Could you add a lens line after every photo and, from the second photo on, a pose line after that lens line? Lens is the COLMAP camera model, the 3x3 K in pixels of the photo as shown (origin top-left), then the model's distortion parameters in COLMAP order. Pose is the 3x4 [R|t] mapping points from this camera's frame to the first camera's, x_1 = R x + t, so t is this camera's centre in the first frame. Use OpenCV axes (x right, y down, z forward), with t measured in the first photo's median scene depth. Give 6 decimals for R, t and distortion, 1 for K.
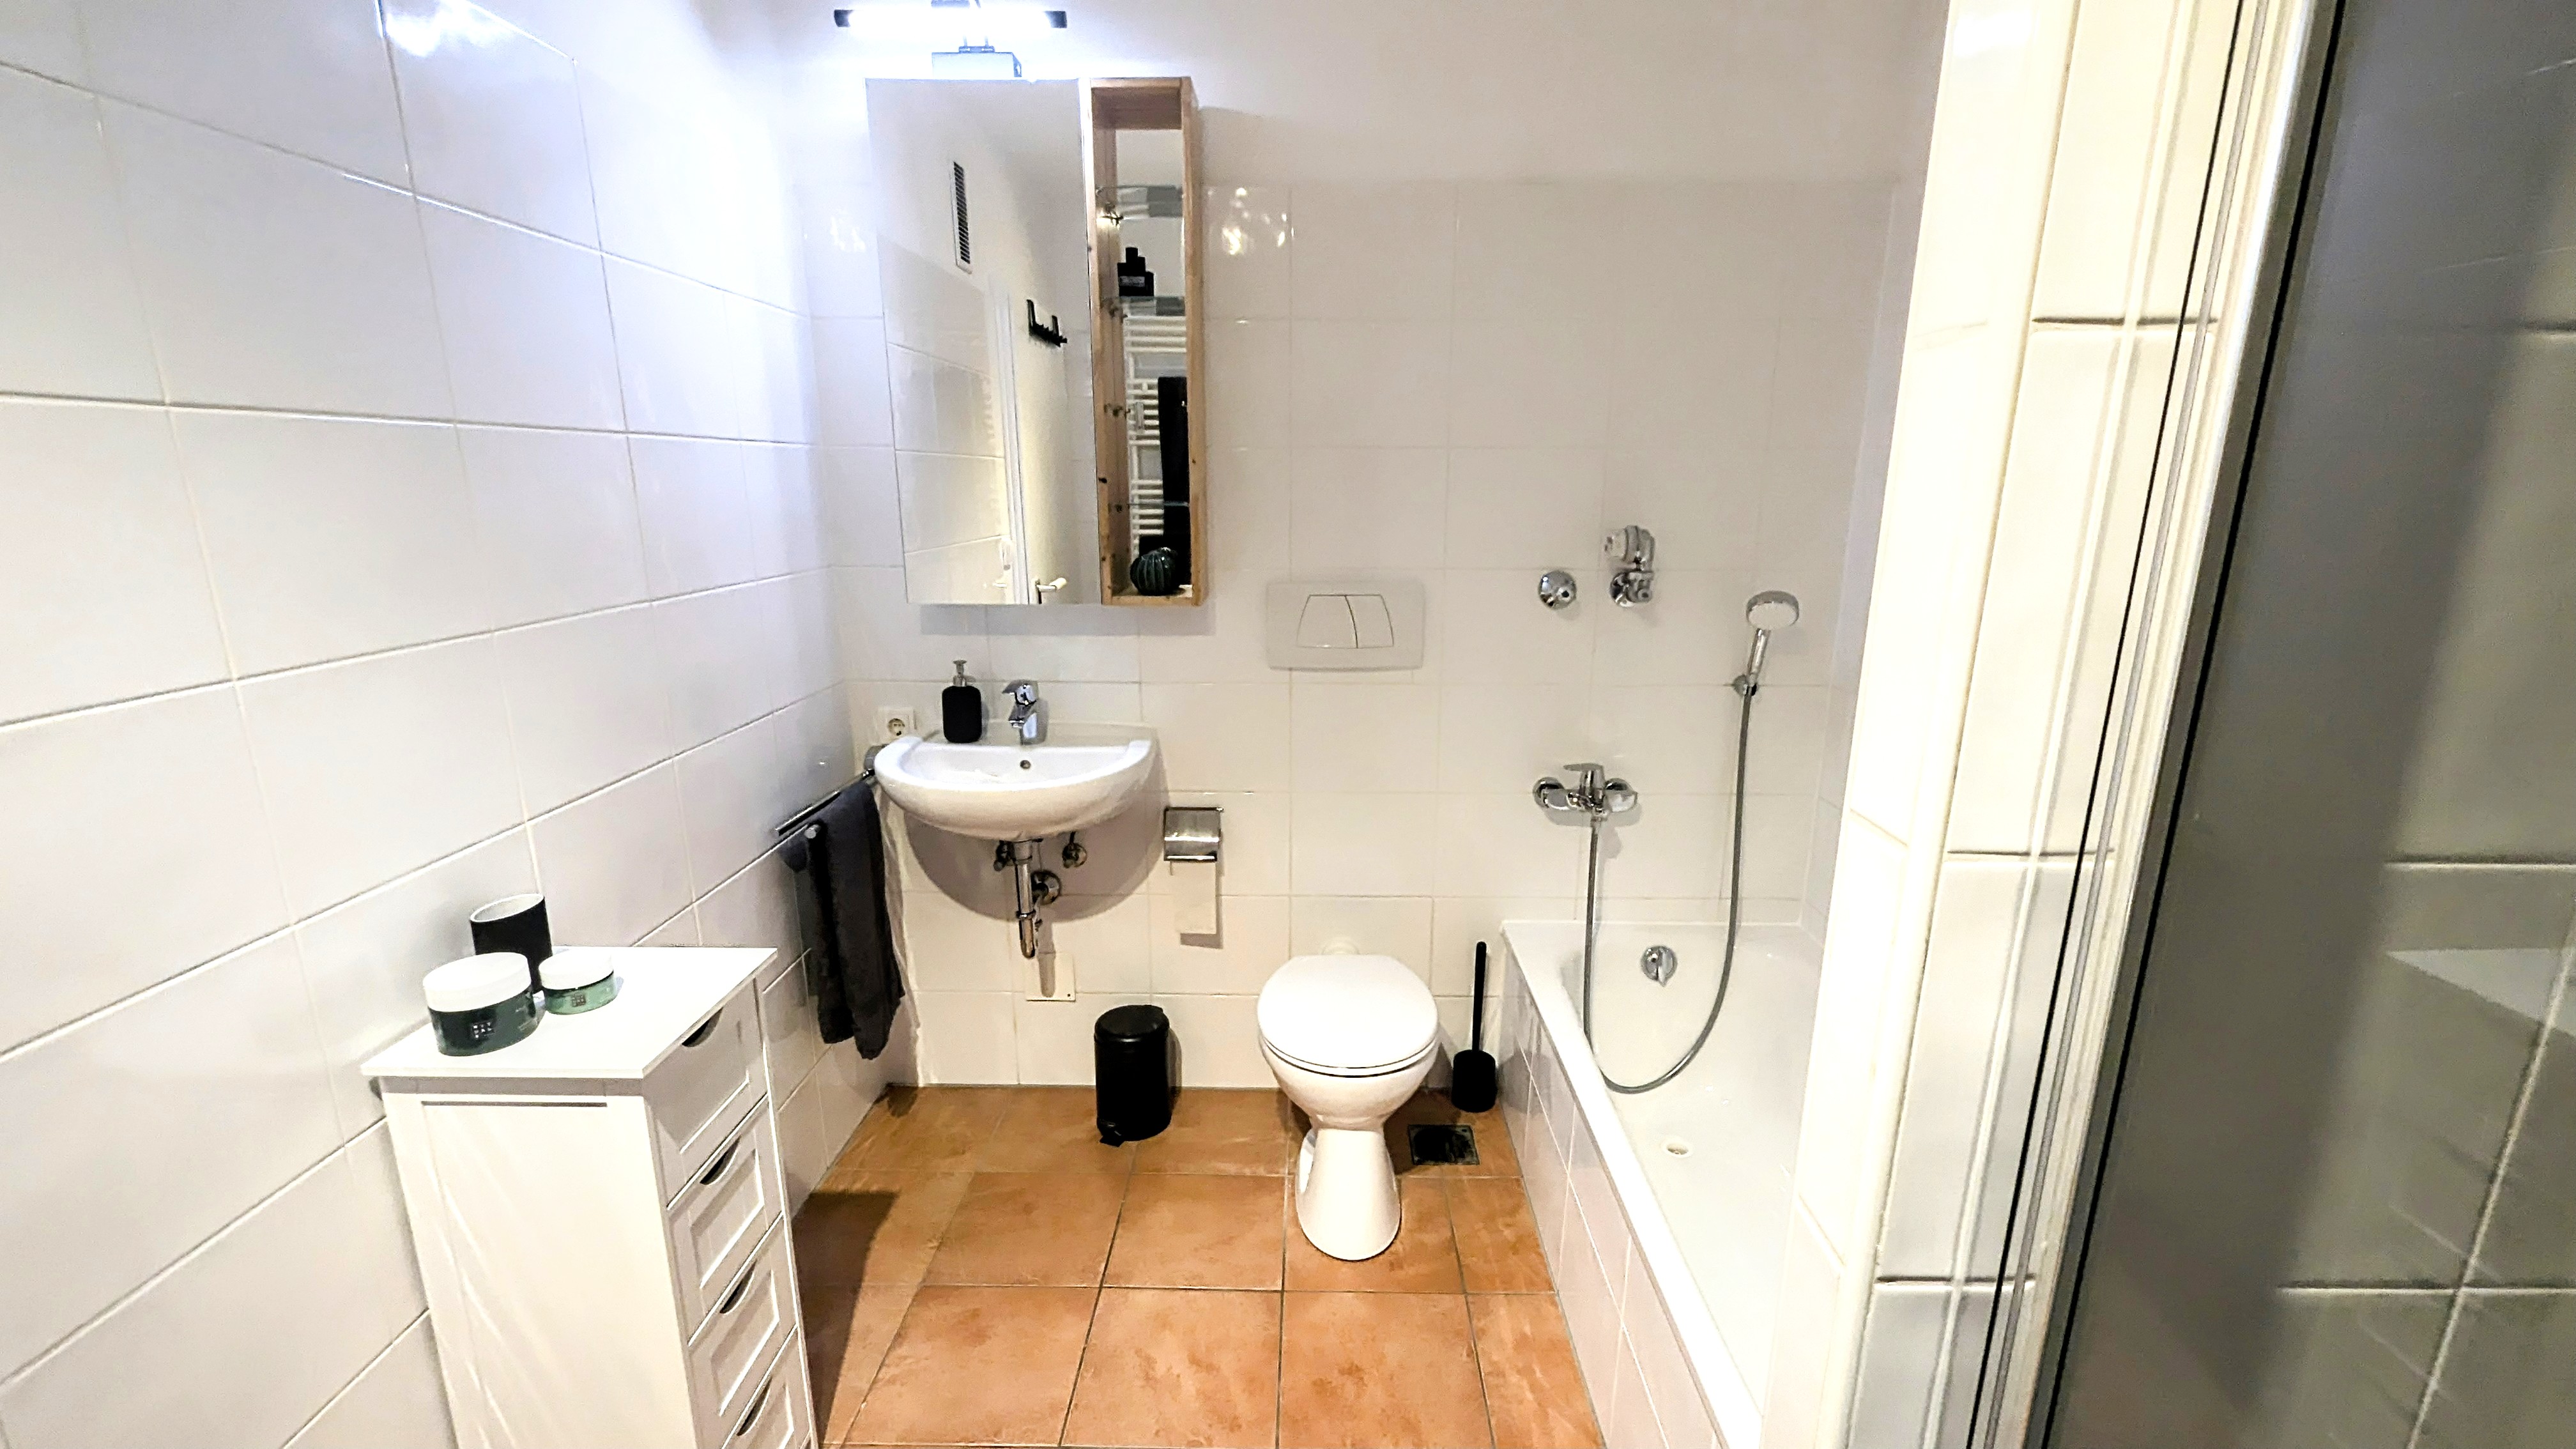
lens RADIAL K [[1063.6, 0, 1295.9], [0, 1063.6, 737.8], [0, 0, 1]] dist [0.001707, -0.000239]
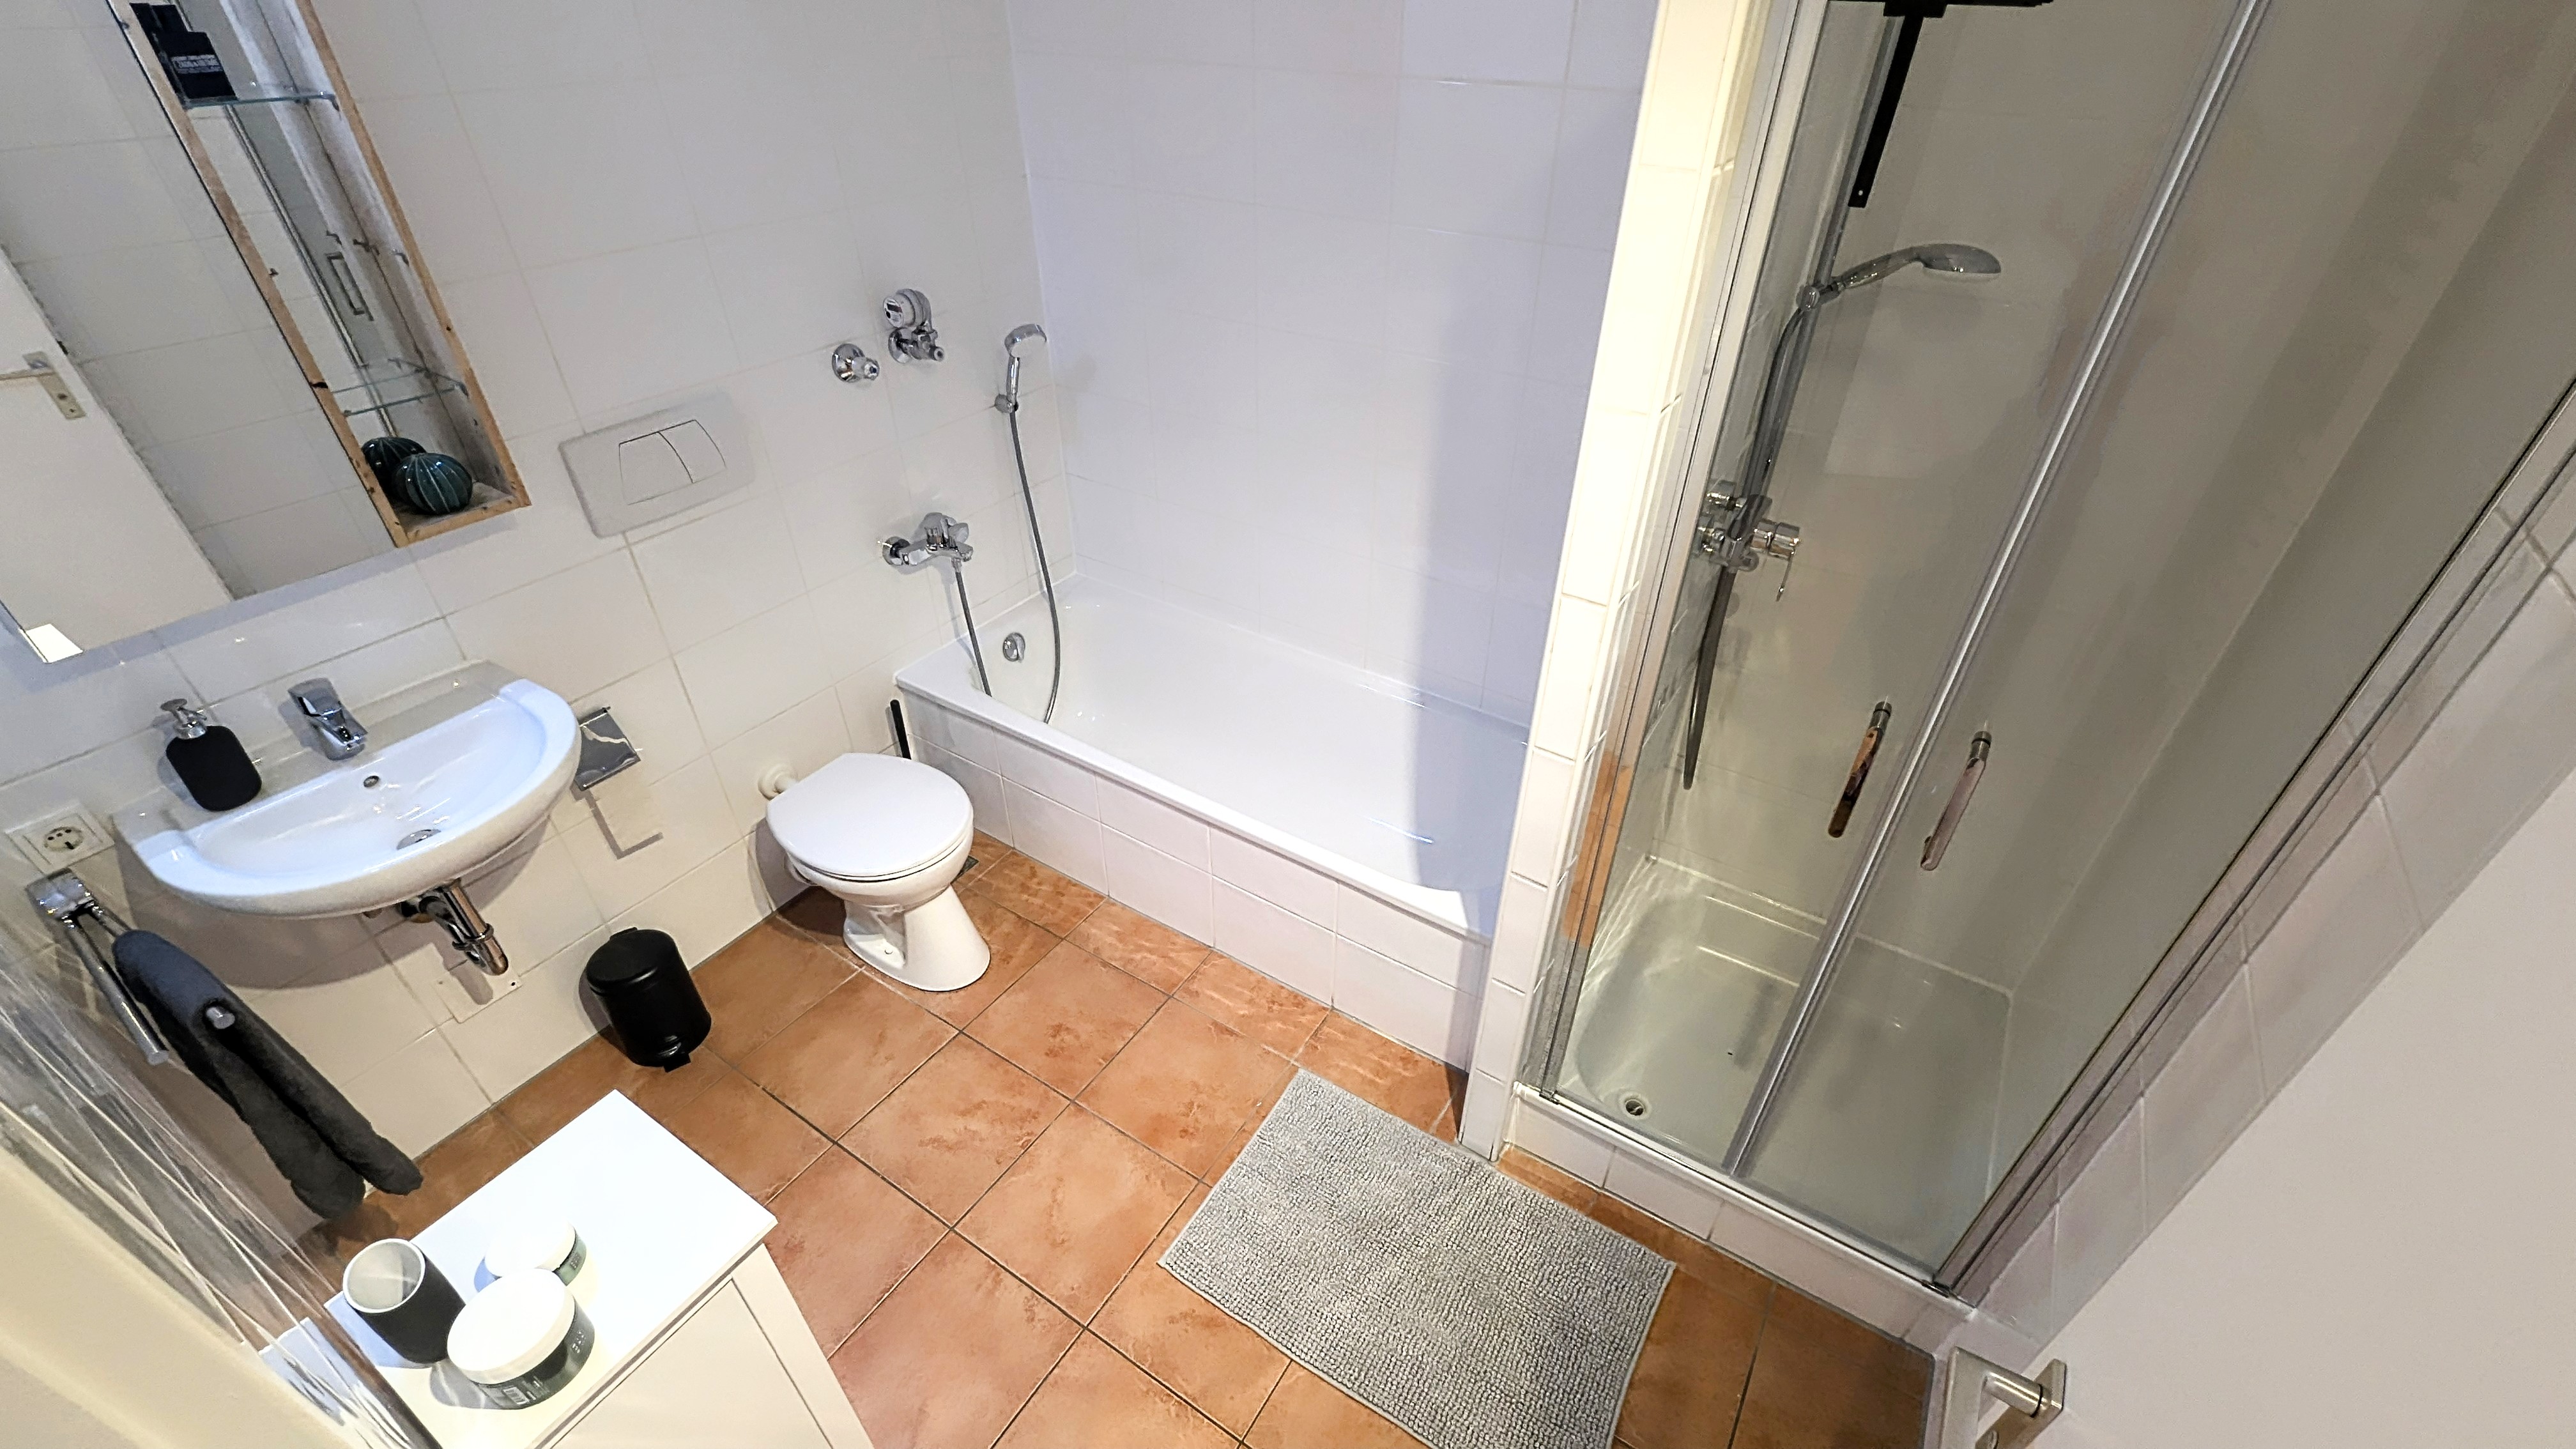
lens RADIAL K [[1063.6, 0, 1295.9], [0, 1063.6, 737.8], [0, 0, 1]] dist [0.001707, -0.000239]
pose [[0.528789, -0.498403, 0.687005, -0.438163], [0.190331, 0.858446, 0.476281, -0.253732], [-0.827137, -0.121094, 0.548799, 0.047361]]
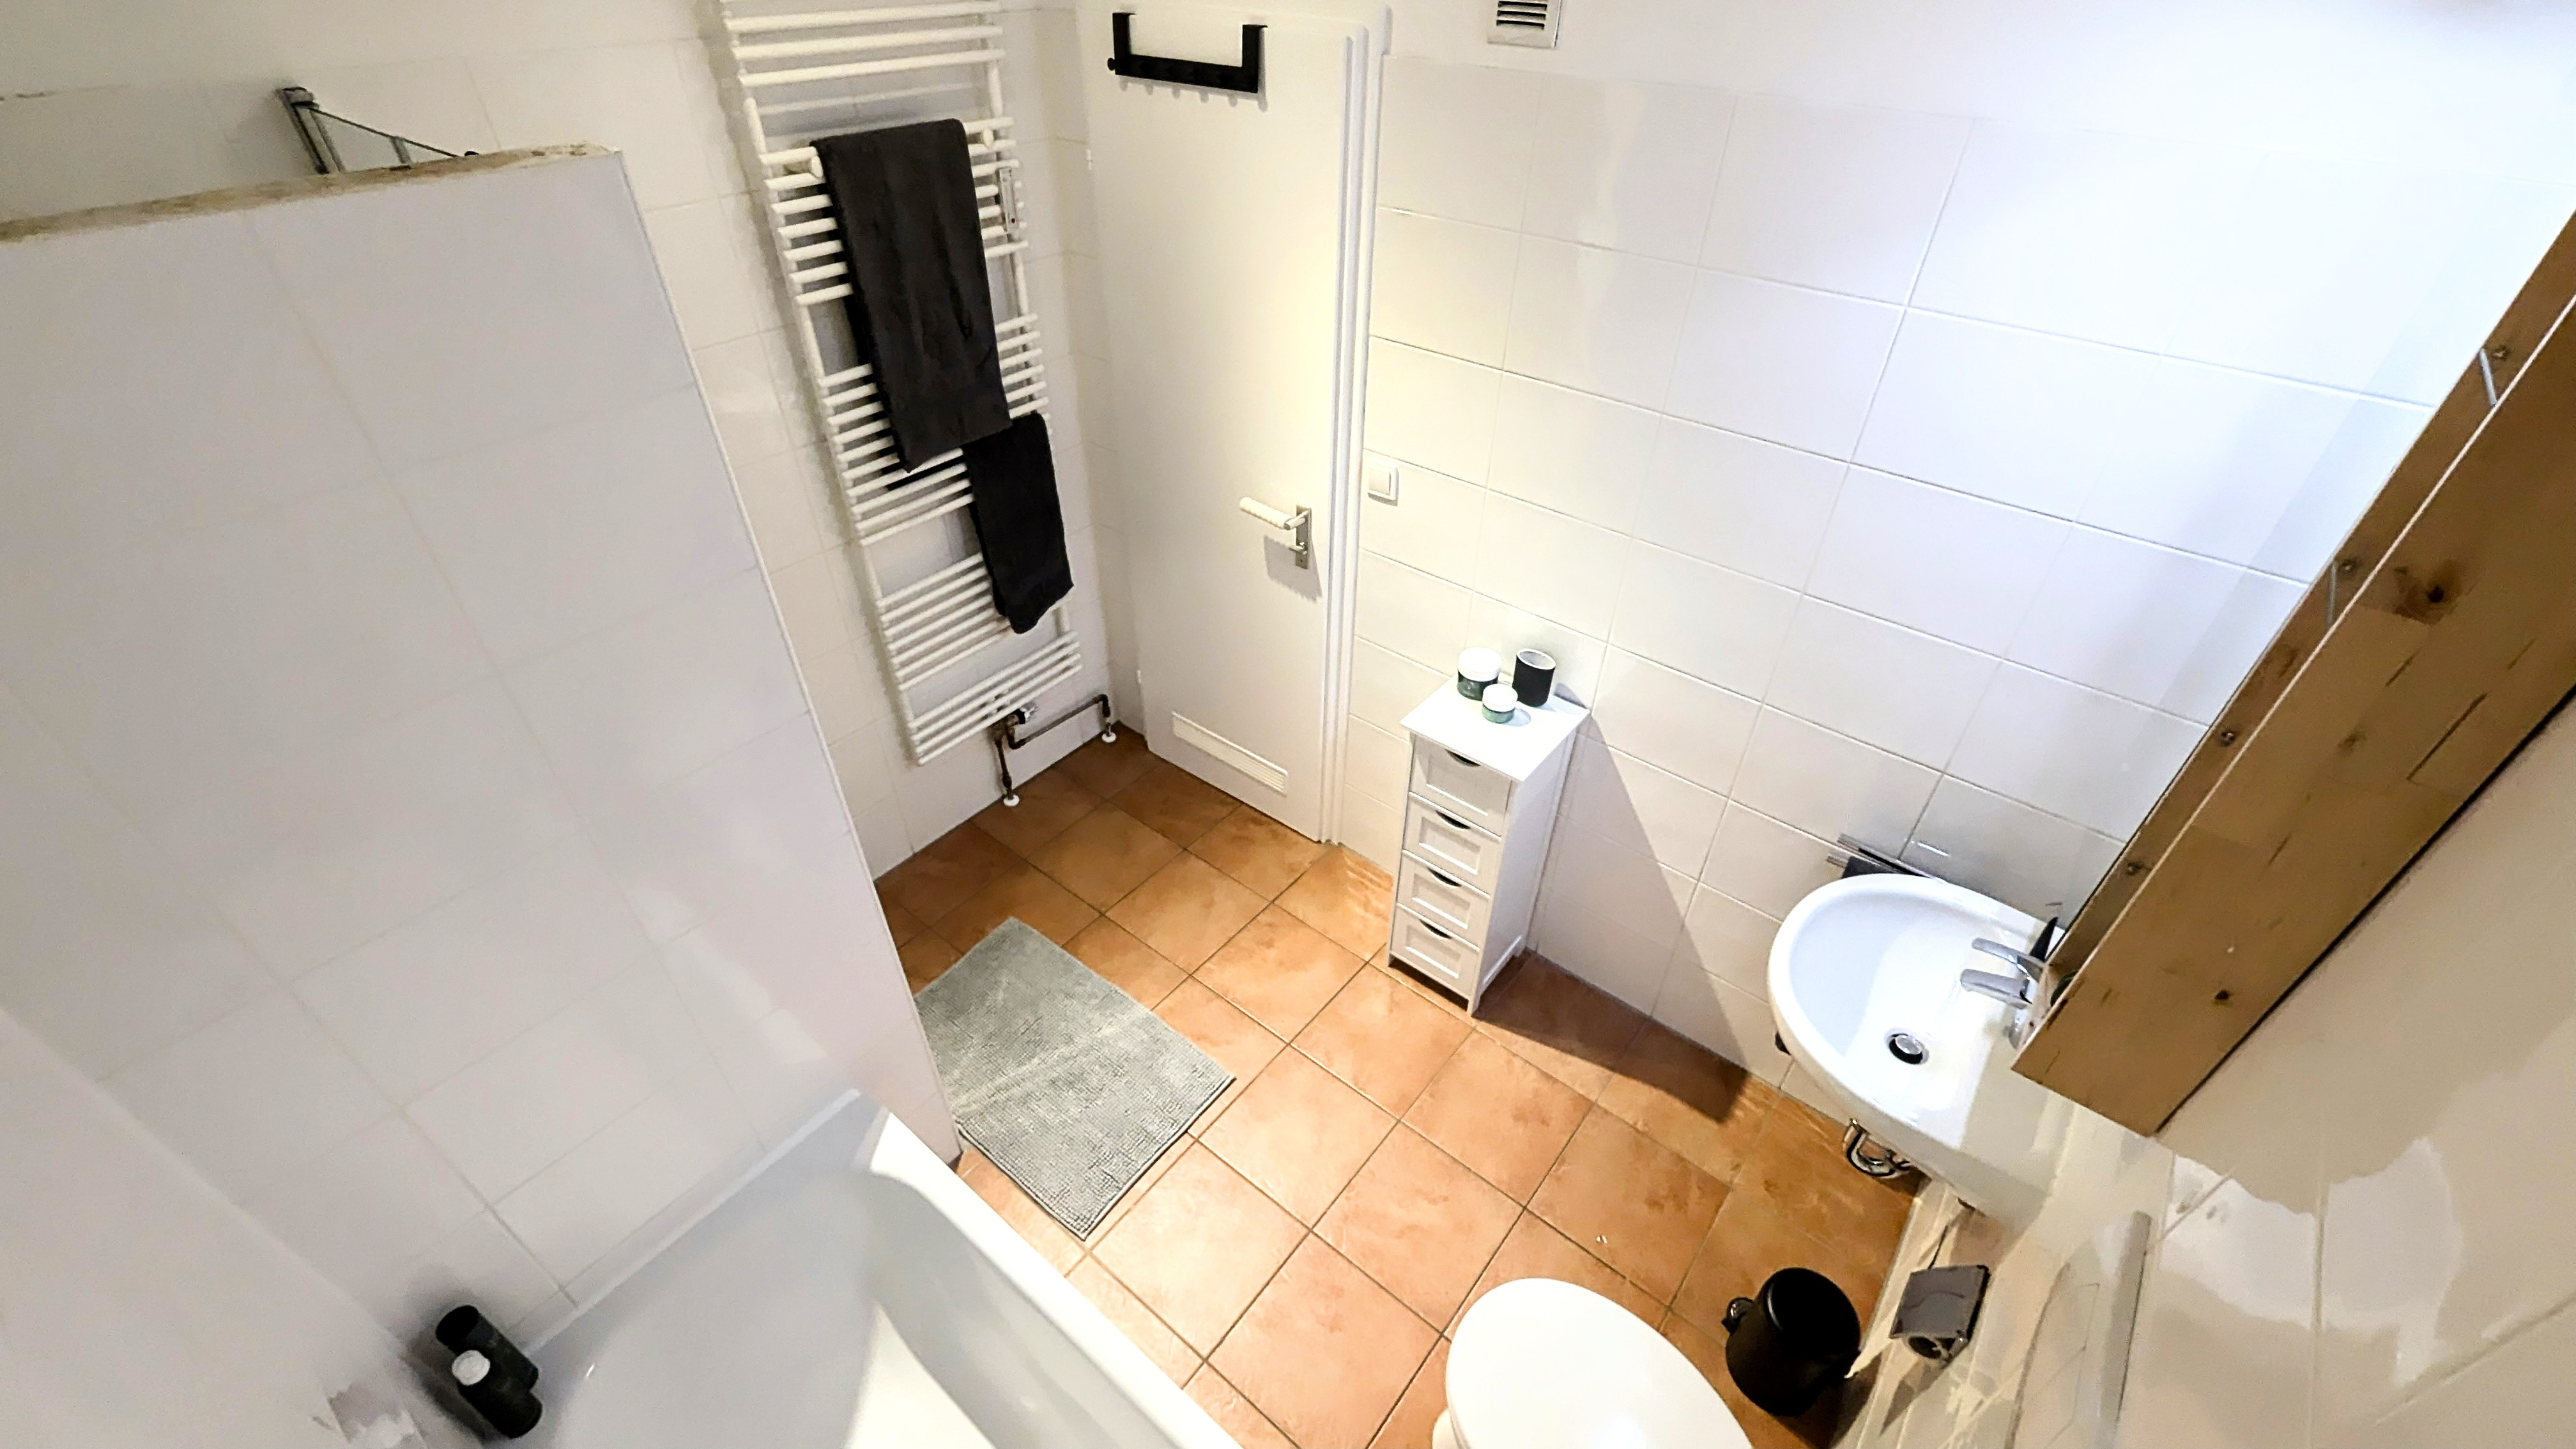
lens RADIAL K [[1063.6, 0, 1295.9], [0, 1063.6, 737.8], [0, 0, 1]] dist [0.001707, -0.000239]
pose [[-0.617207, 0.482996, -0.621104, 0.421951], [-0.196139, 0.670031, 0.715953, -0.585965], [0.761961, 0.563714, -0.318813, 0.810601]]
